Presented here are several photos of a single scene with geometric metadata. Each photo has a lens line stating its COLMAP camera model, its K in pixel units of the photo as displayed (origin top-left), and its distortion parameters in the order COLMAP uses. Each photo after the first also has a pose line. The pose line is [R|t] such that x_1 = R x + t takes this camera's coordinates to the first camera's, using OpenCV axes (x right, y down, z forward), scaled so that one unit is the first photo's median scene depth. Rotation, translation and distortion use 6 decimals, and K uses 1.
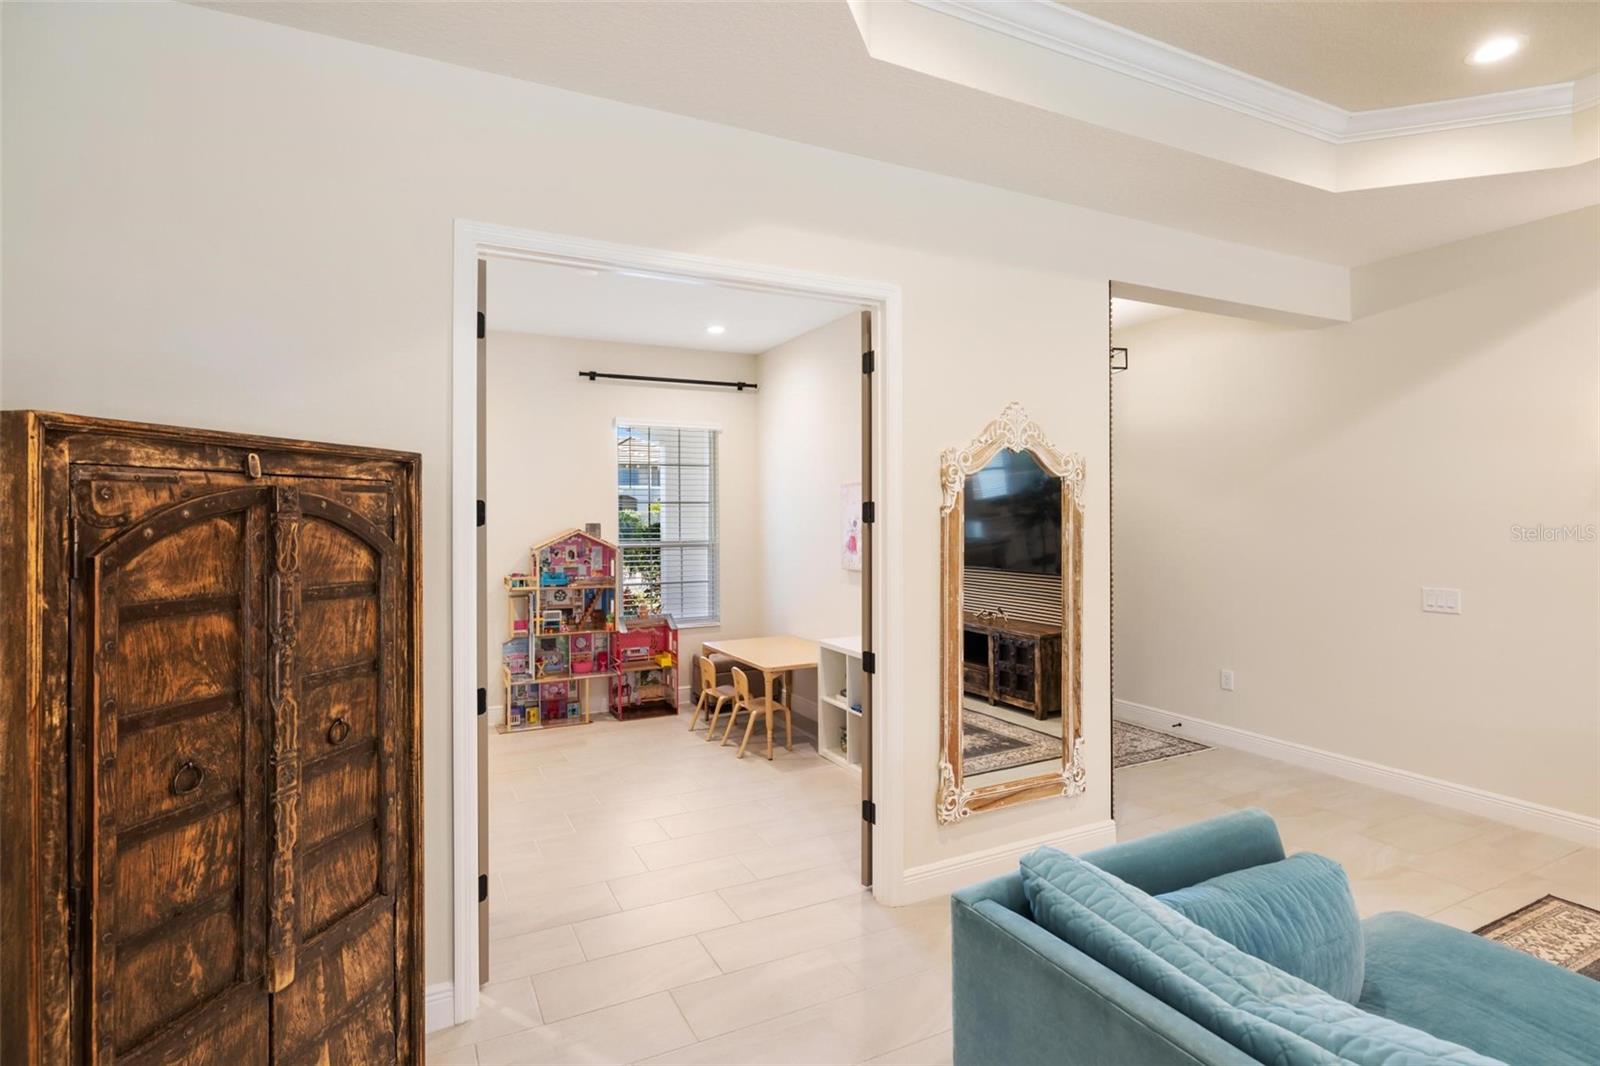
lens RADIAL K [[808.9, 0, 803.3], [0, 808.9, 517.2], [0, 0, 1]] dist [-0.003193, 0.001123]
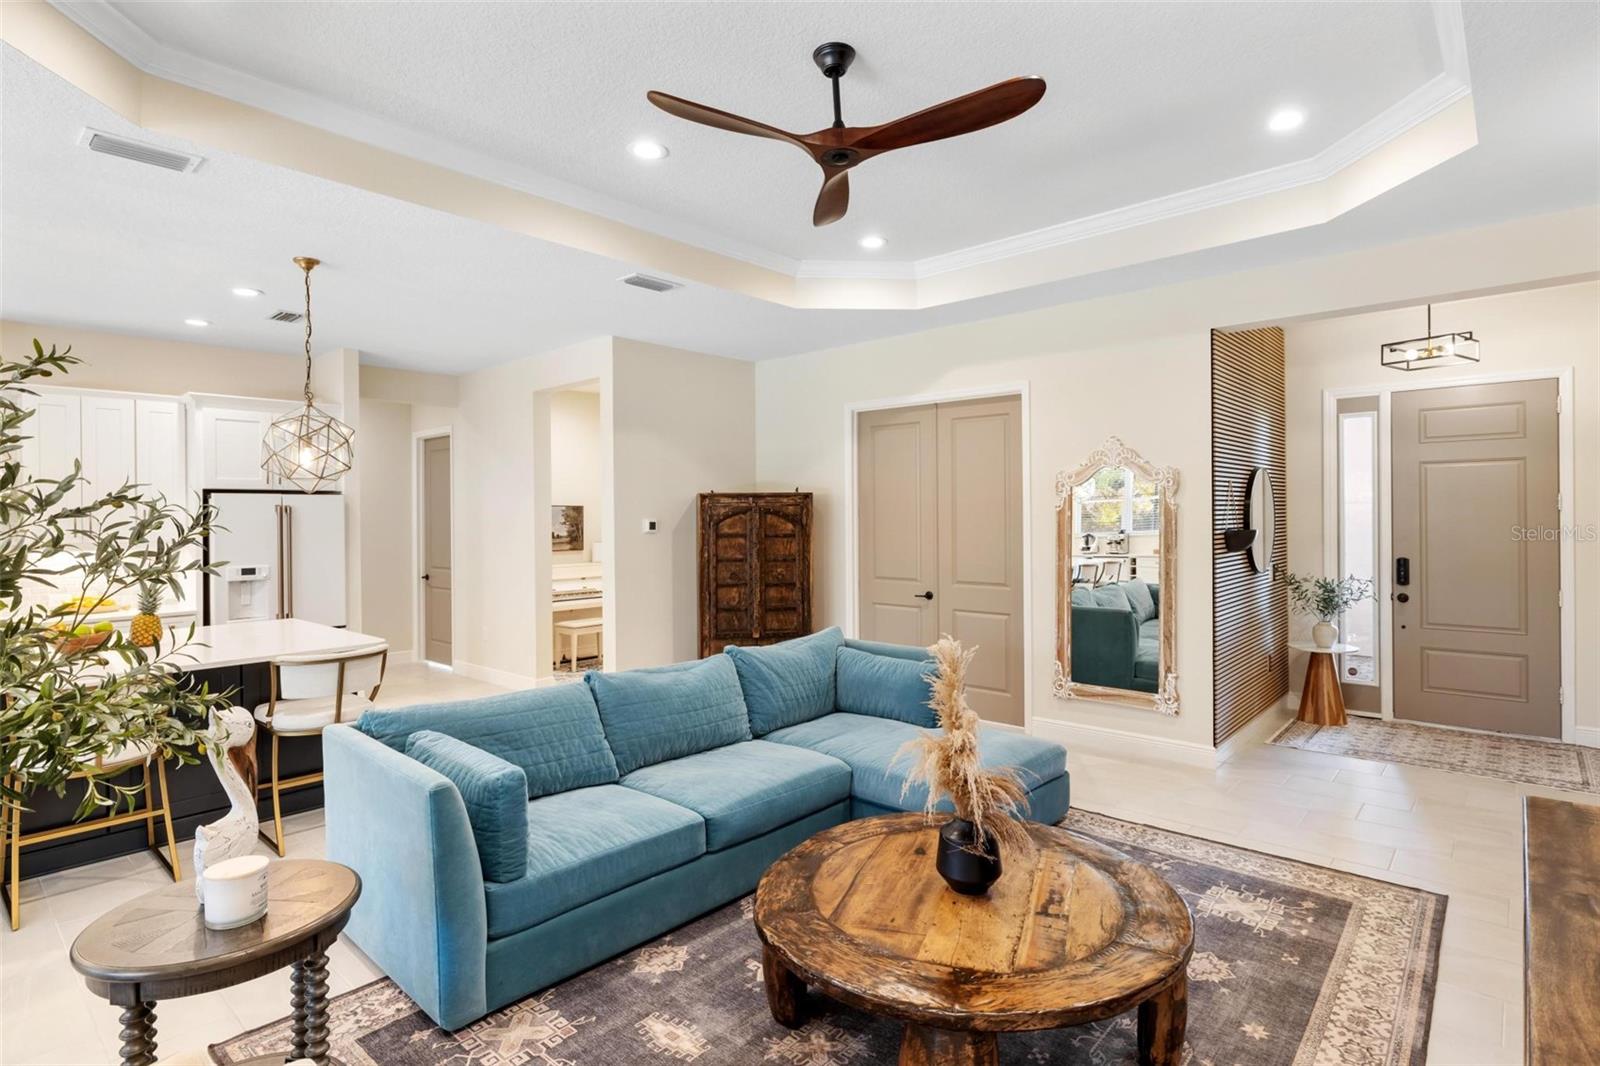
lens RADIAL K [[808.9, 0, 802.0], [0, 808.9, 519.7], [0, 0, 1]] dist [-0.003193, 0.001123]
pose [[0.362175, 0.008638, -0.932070, 2.266122], [0.004870, 0.999926, 0.011160, -0.010819], [0.932097, -0.008581, 0.362106, -0.131444]]
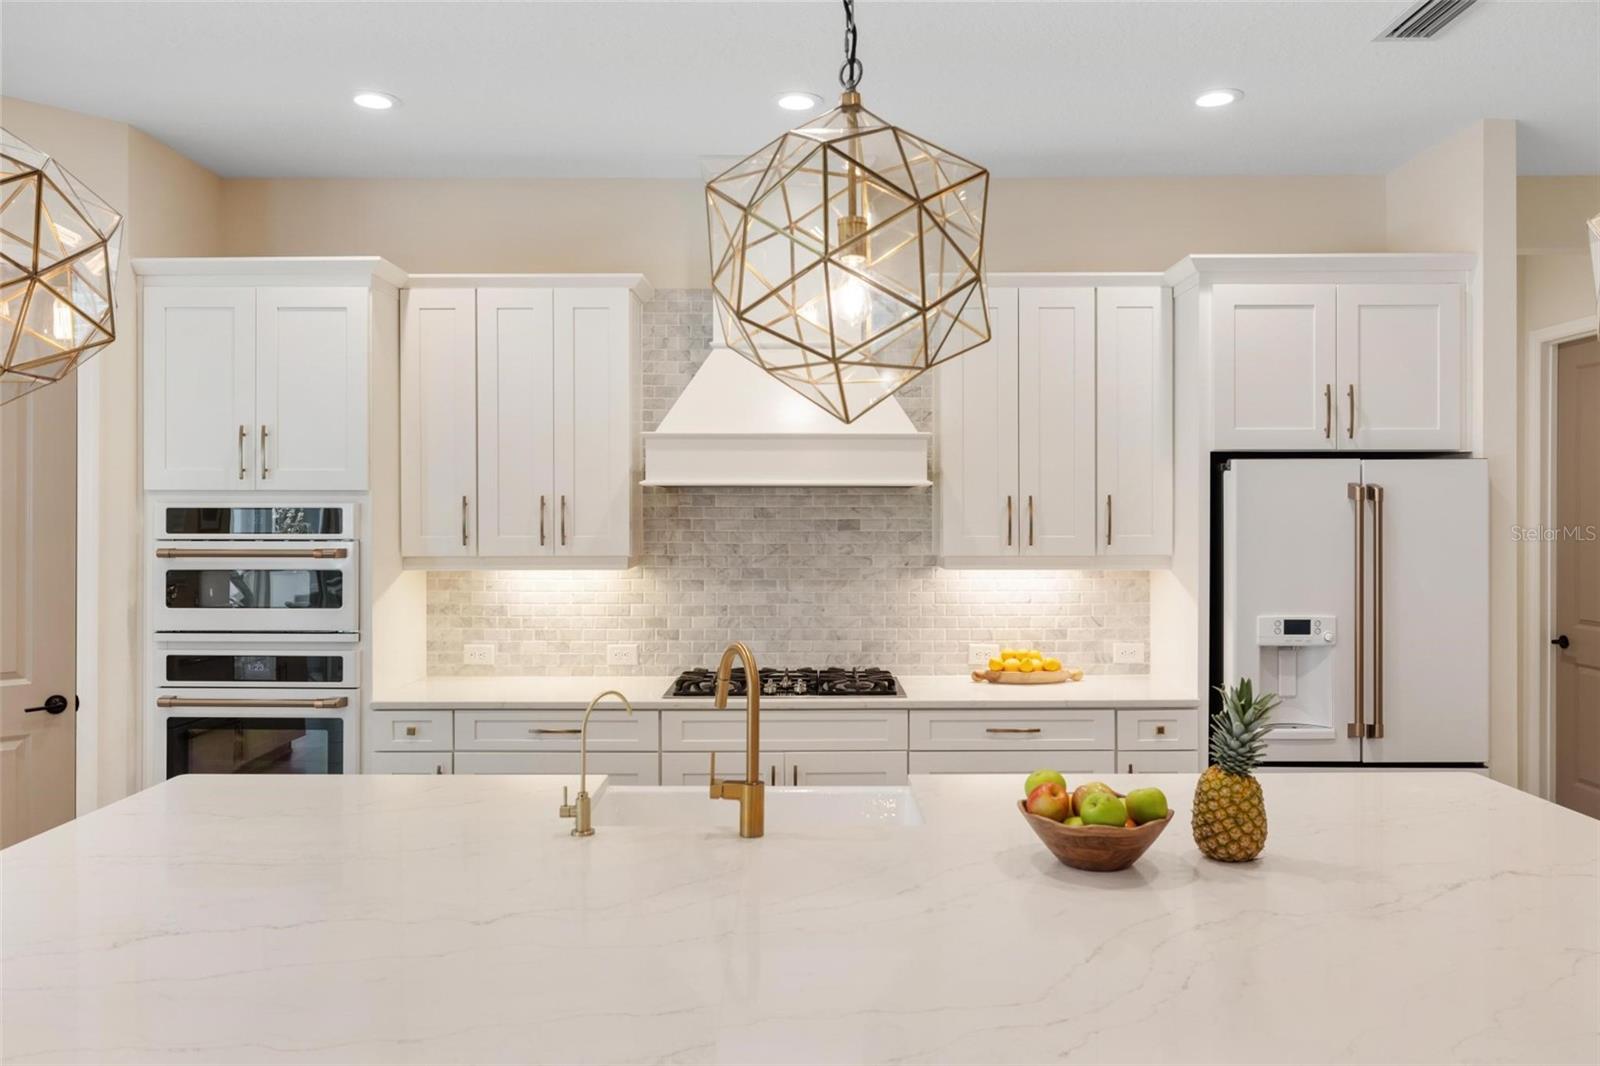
lens RADIAL K [[1181.4, 0, 807.4], [0, 1181.4, 512.8], [0, 0, 1]] dist [0.020020, -0.007099]
pose [[-0.457965, 0.004930, -0.888957, 1.058451], [0.004593, 0.999984, 0.003180, -0.002746], [0.888959, -0.002627, -0.457980, -0.713047]]
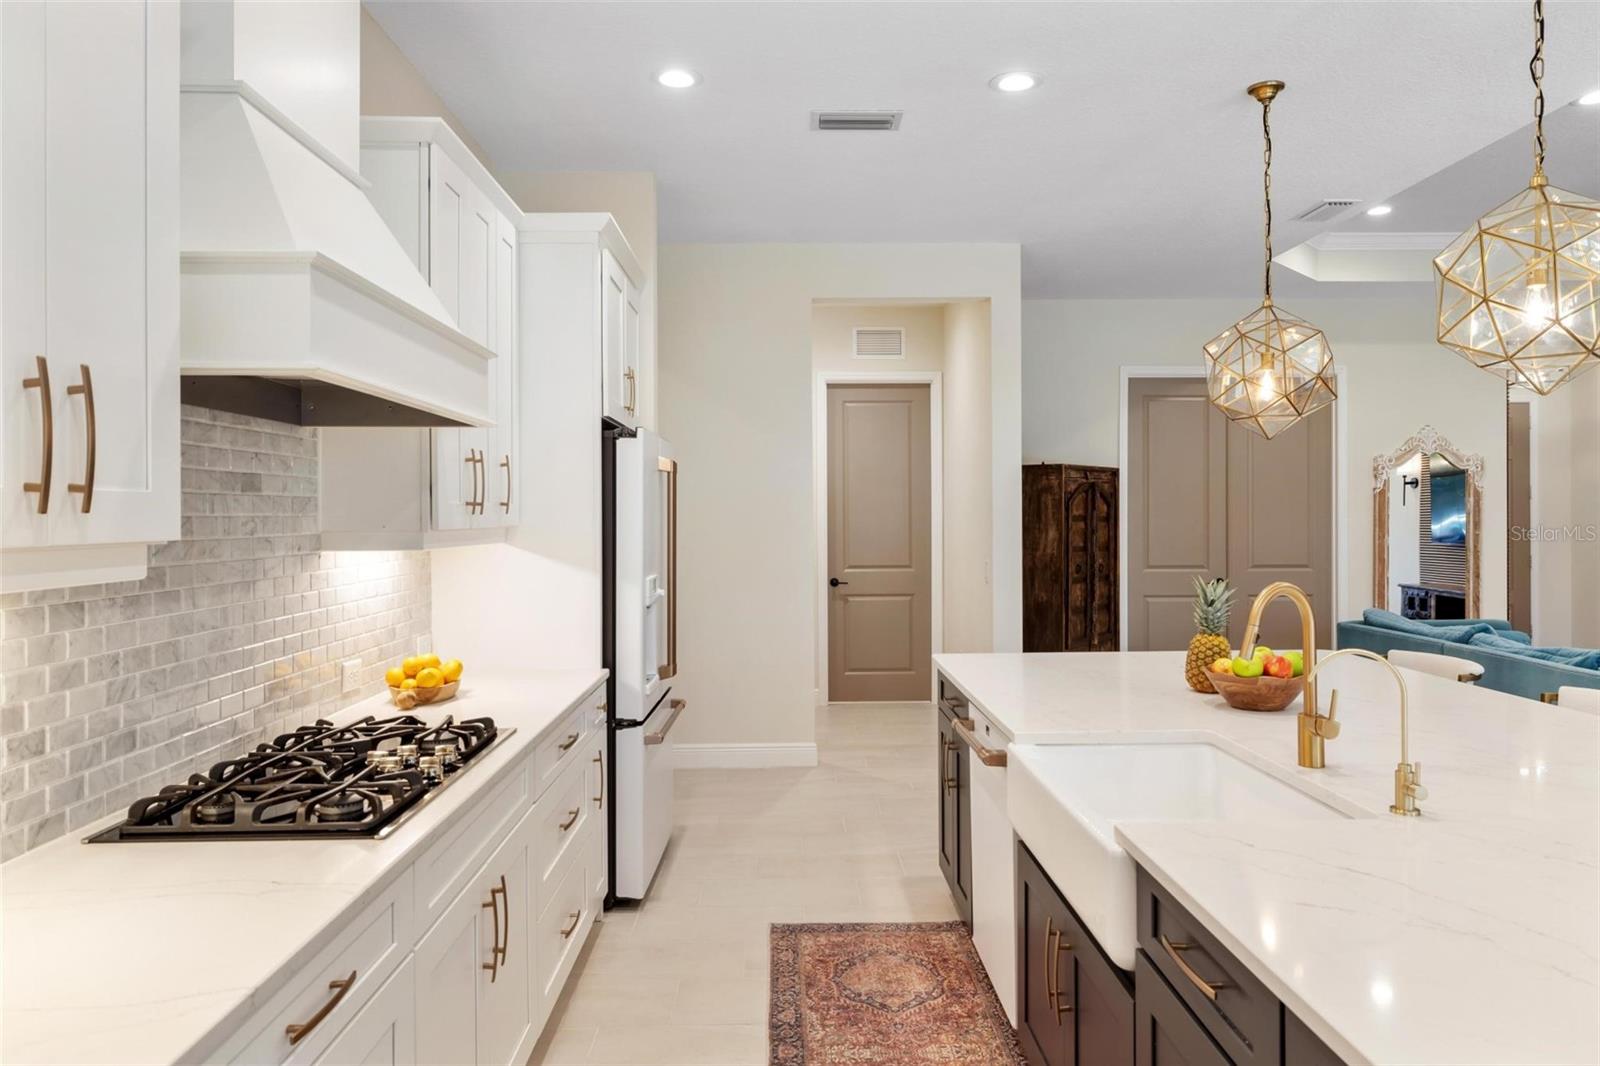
lens RADIAL K [[1061.8, 0, 805.2], [0, 1061.8, 517.1], [0, 0, 1]] dist [-0.000278, 0.004738]
pose [[0.900358, 0.003135, -0.435138, 0.092863], [-0.000660, 0.999983, 0.005838, 0.055581], [0.435149, -0.004970, 0.900345, -2.382568]]
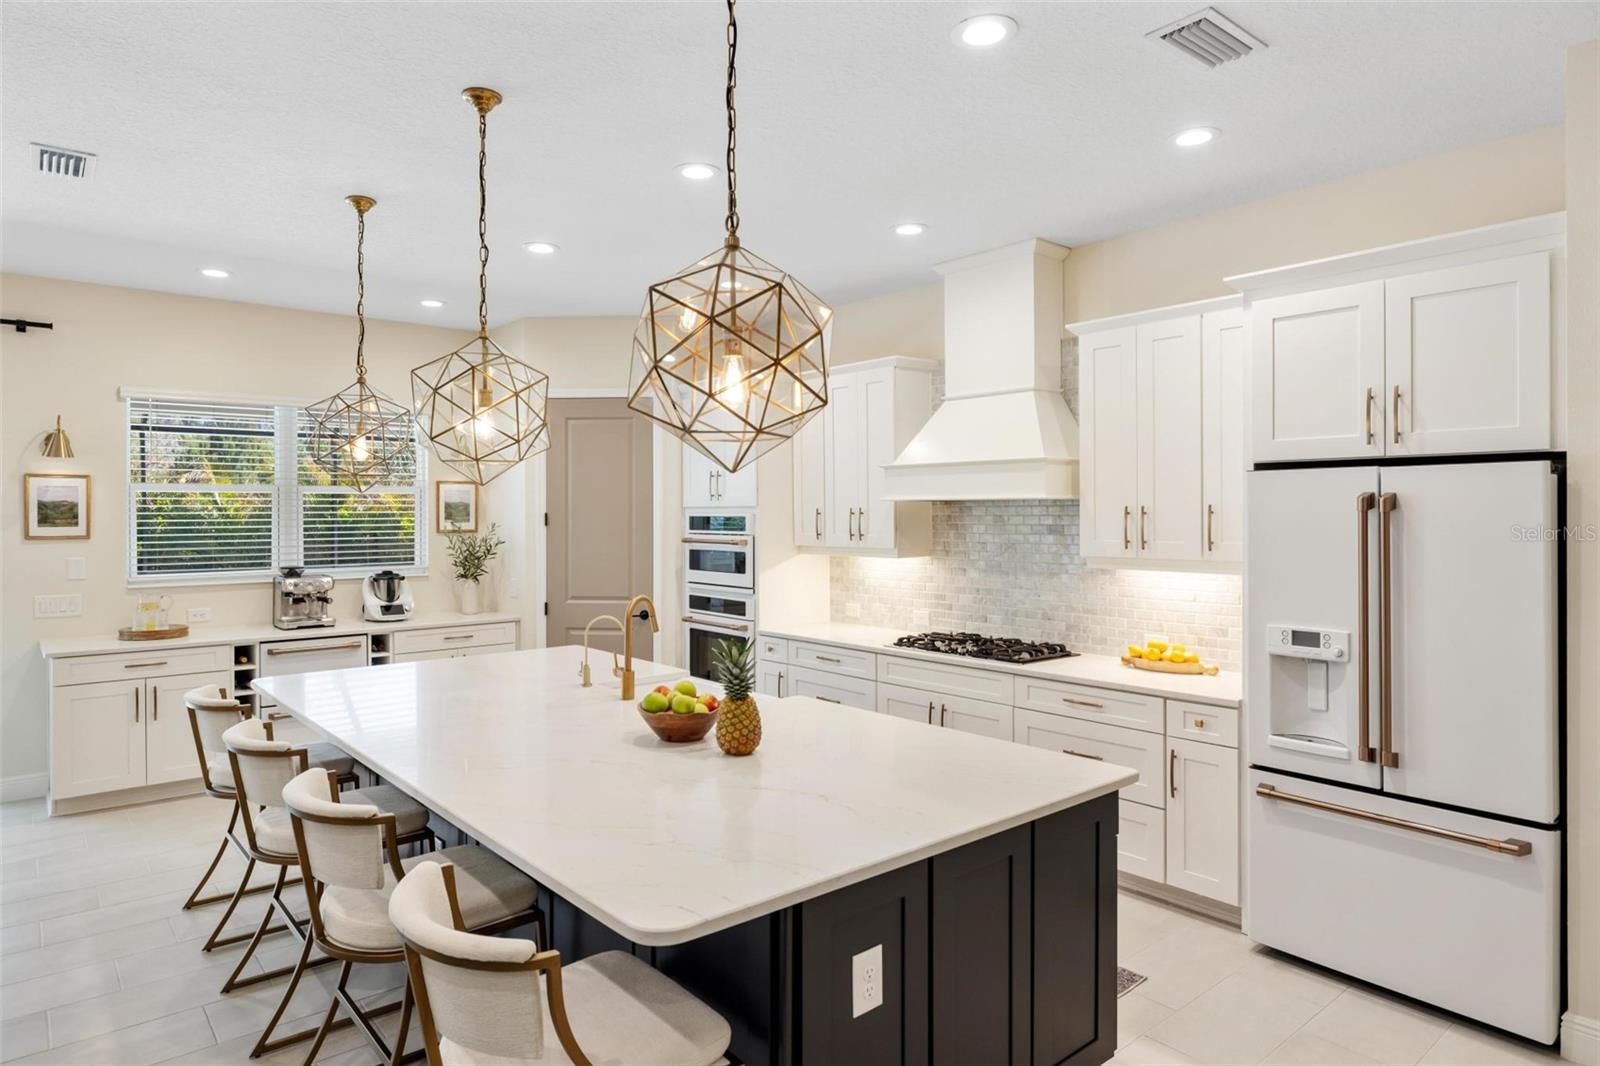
lens RADIAL K [[976.0, 0, 786.6], [0, 976.0, 519.7], [0, 0, 1]] dist [0.020260, -0.005862]
pose [[-0.977766, 0.010563, -0.209431, 0.170164], [0.009242, 0.999931, 0.007283, -0.017388], [0.209493, 0.005185, -0.977796, 0.425586]]
